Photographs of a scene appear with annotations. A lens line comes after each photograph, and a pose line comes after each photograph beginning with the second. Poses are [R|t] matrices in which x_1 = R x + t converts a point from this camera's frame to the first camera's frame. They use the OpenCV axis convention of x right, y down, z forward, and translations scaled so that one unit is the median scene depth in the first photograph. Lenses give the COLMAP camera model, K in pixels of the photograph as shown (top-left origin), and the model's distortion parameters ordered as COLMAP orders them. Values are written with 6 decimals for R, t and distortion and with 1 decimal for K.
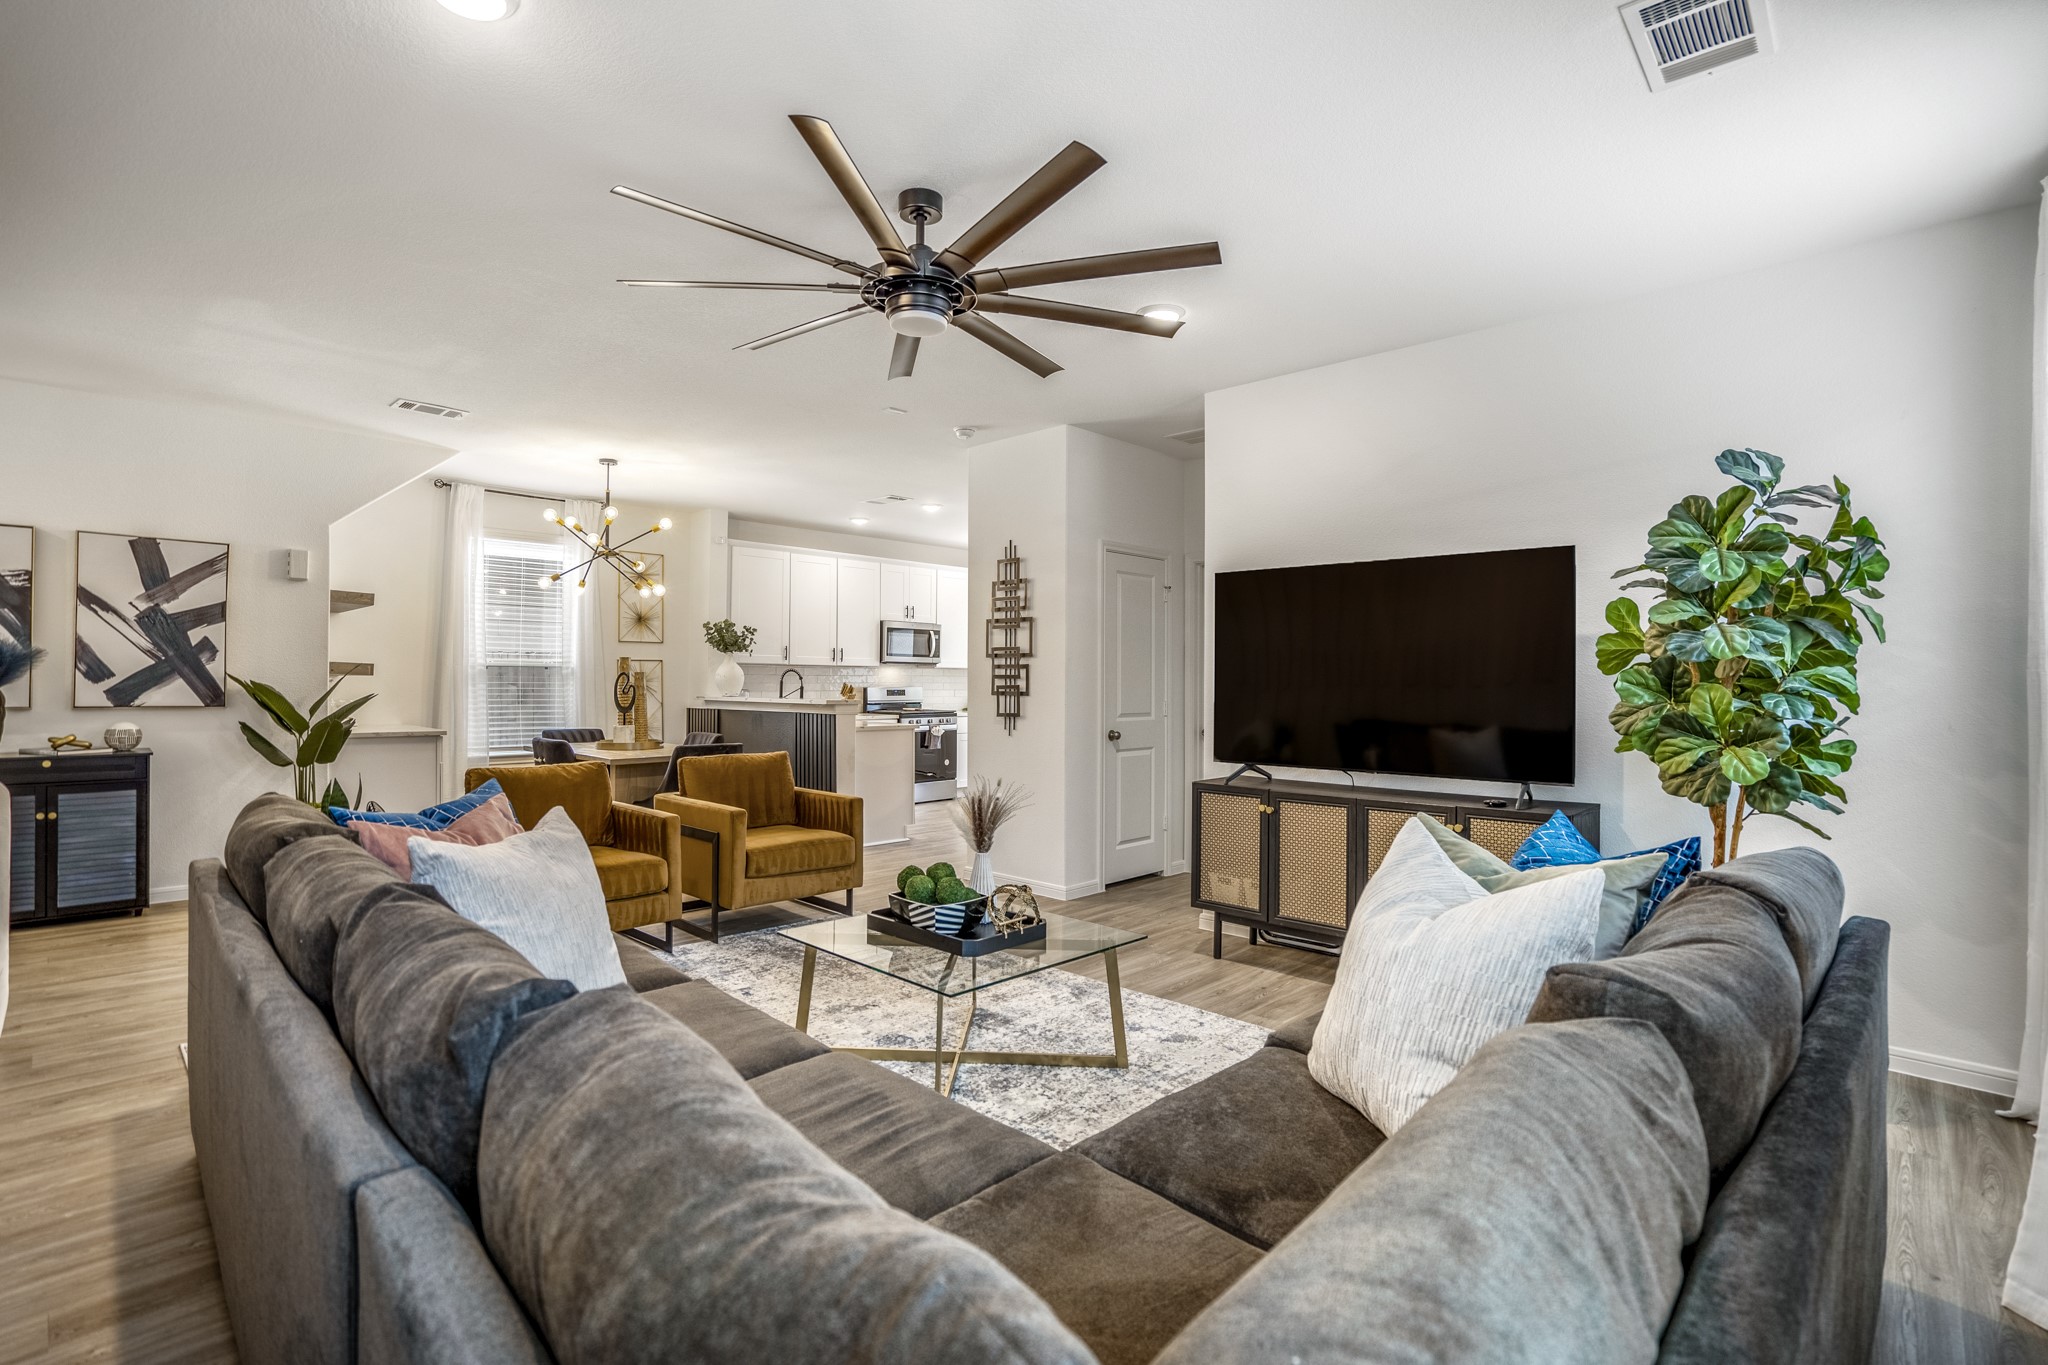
lens RADIAL K [[958.2, 0, 1042.2], [0, 958.2, 676.6], [0, 0, 1]] dist [-0.001059, -0.010961]
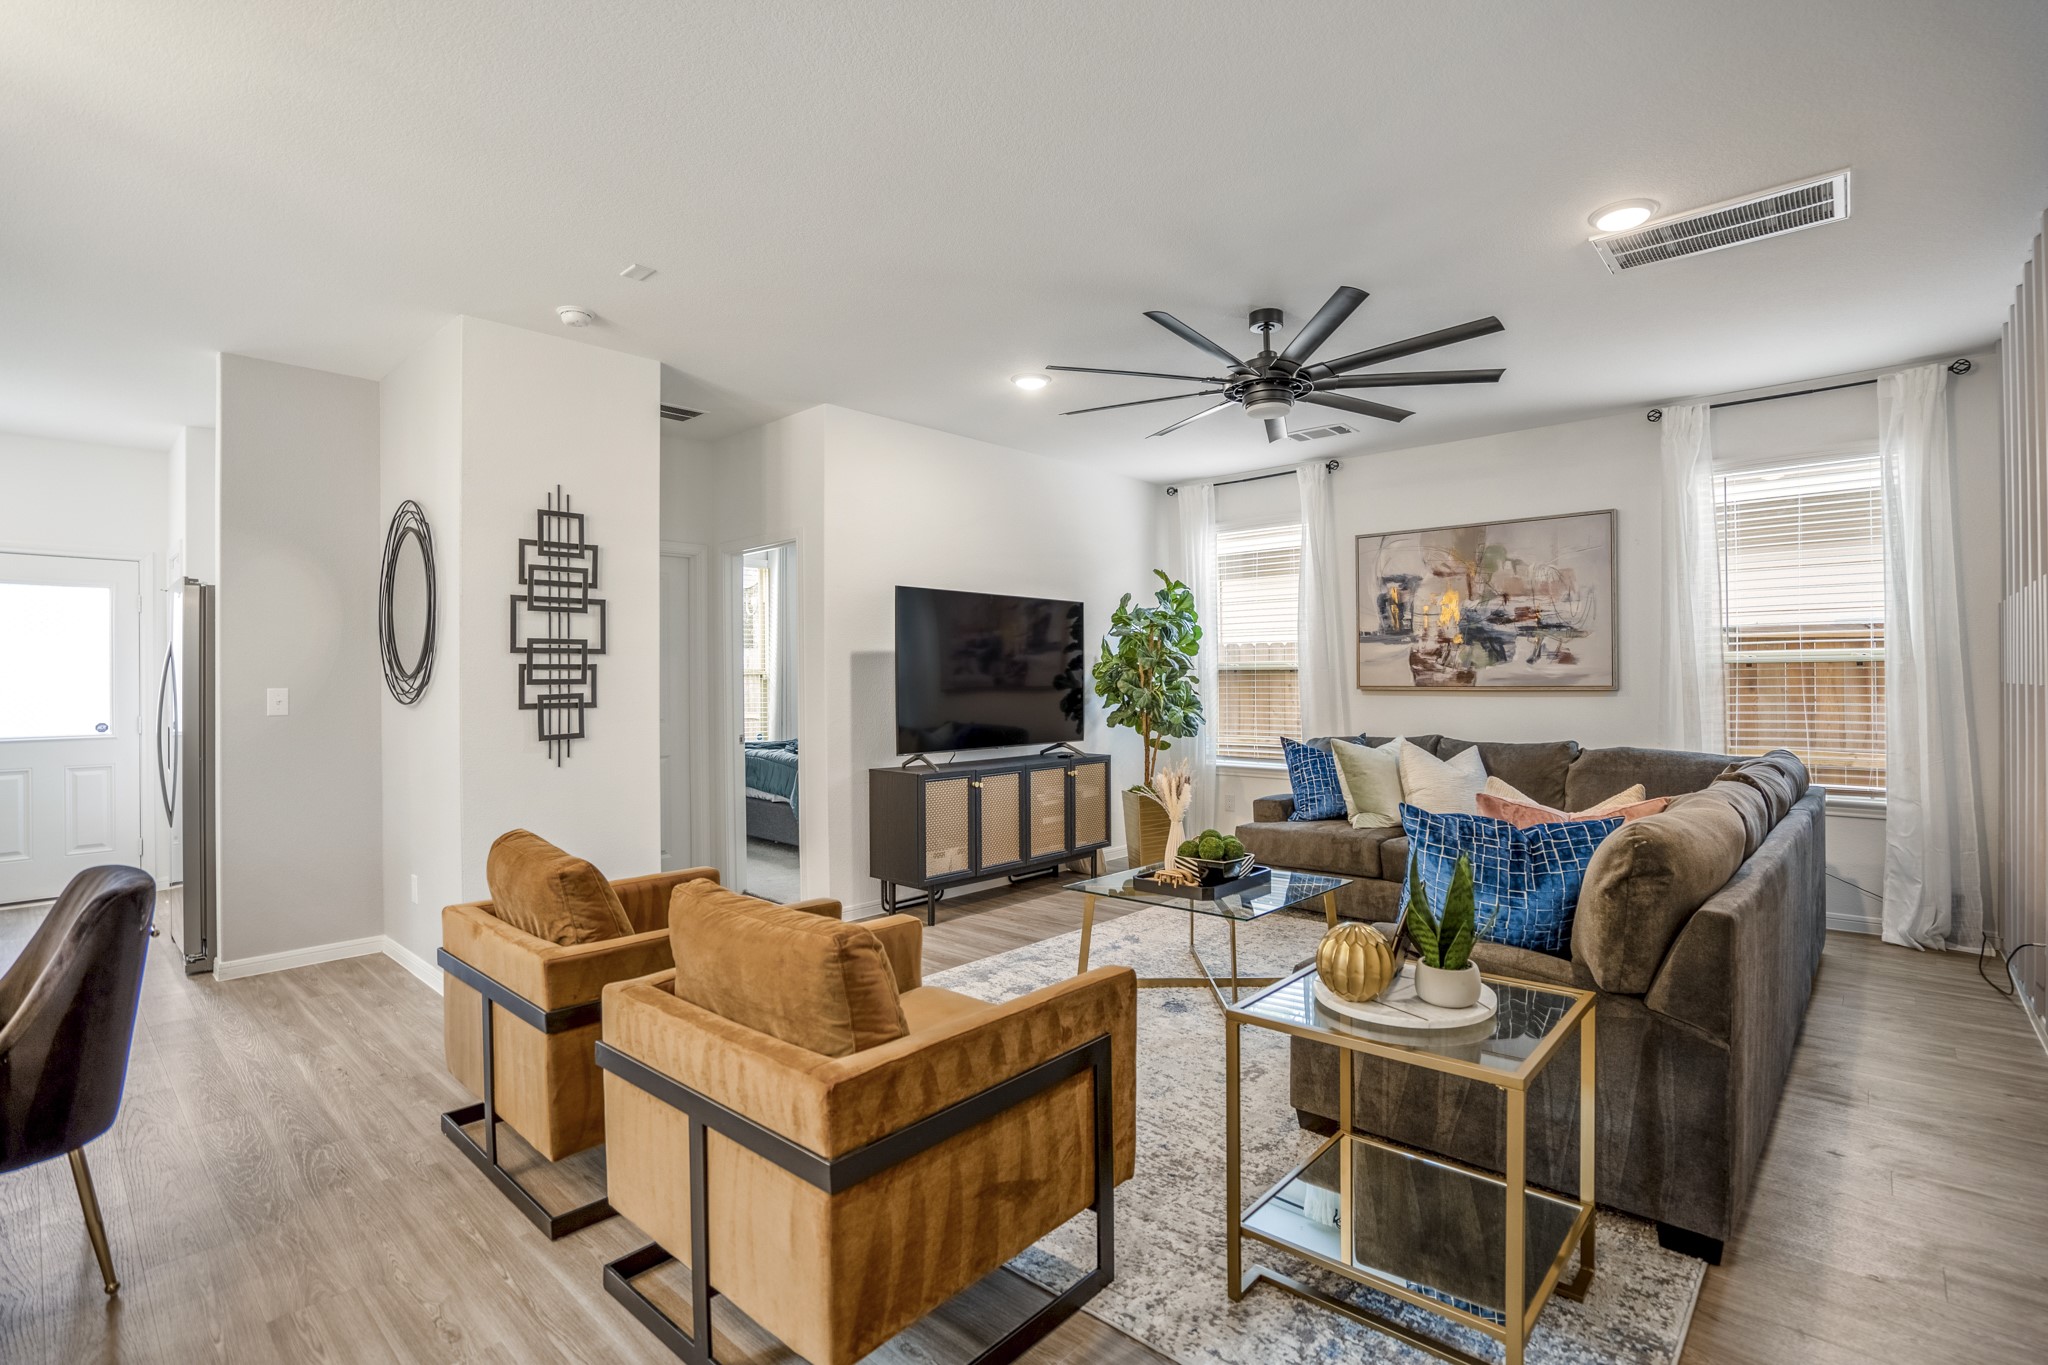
lens RADIAL K [[958.2, 0, 1042.2], [0, 958.2, 676.6], [0, 0, 1]] dist [-0.001059, -0.010961]
pose [[0.002846, -0.000093, 0.999996, -0.732413], [0.004207, 0.999991, 0.000081, -0.002039], [-0.999987, 0.004207, 0.002847, 0.659079]]
